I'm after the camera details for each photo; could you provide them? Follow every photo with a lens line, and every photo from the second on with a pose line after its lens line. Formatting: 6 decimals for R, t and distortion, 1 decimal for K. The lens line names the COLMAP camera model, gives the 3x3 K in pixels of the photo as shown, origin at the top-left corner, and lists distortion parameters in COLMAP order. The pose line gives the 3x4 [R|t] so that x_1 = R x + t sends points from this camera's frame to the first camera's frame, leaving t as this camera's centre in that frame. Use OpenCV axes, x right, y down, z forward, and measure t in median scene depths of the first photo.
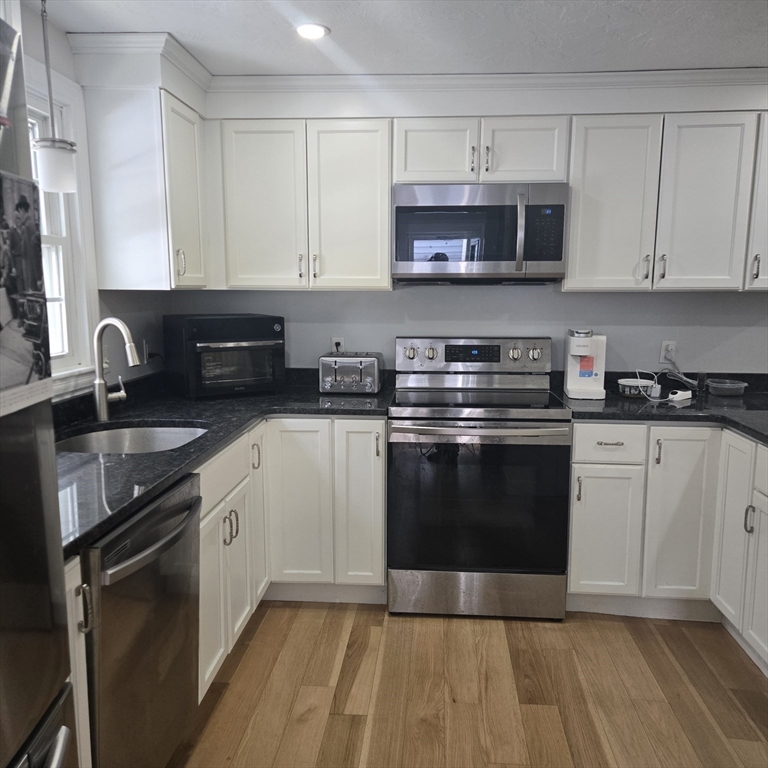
lens RADIAL K [[682.9, 0, 386.5], [0, 682.9, 385.9], [0, 0, 1]] dist [0.057263, -0.019951]
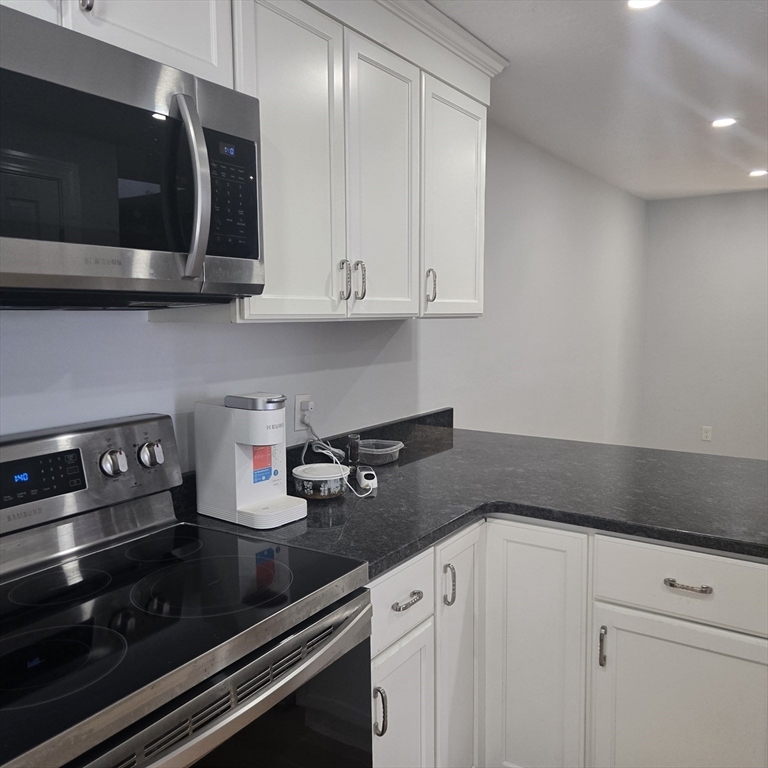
lens RADIAL K [[682.9, 0, 386.3], [0, 682.9, 385.9], [0, 0, 1]] dist [0.057263, -0.019951]
pose [[0.482775, -0.101850, 0.869802, -0.128527], [0.135130, 0.989983, 0.040920, -0.101123], [-0.865256, 0.097781, 0.491702, 0.685237]]
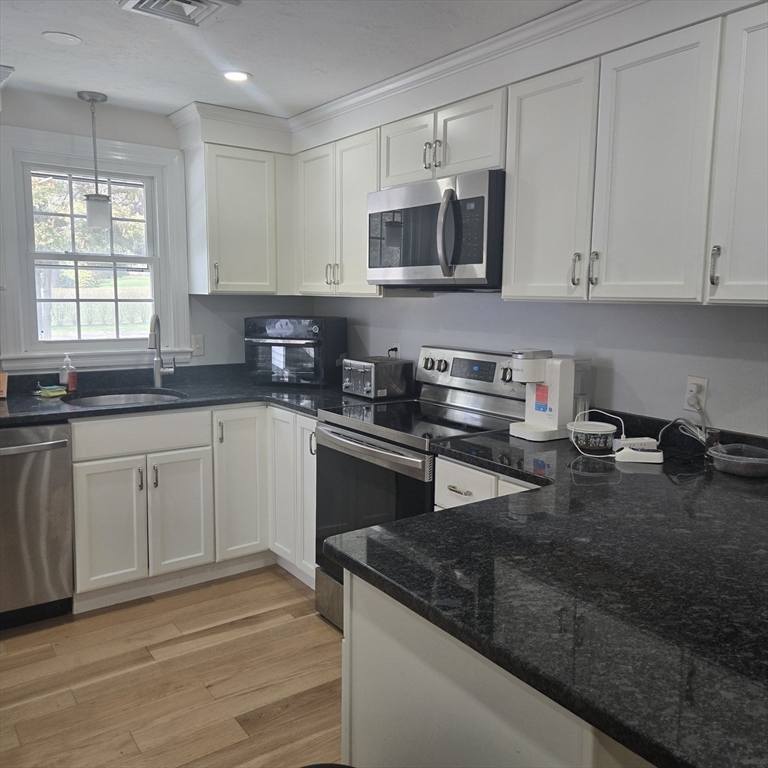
lens RADIAL K [[682.9, 0, 378.4], [0, 682.9, 365.5], [0, 0, 1]] dist [0.057263, -0.019951]
pose [[0.640414, 0.086351, -0.763160, 0.806094], [-0.118505, 0.992870, 0.012897, -0.055485], [0.758832, 0.082179, 0.646081, 0.377531]]
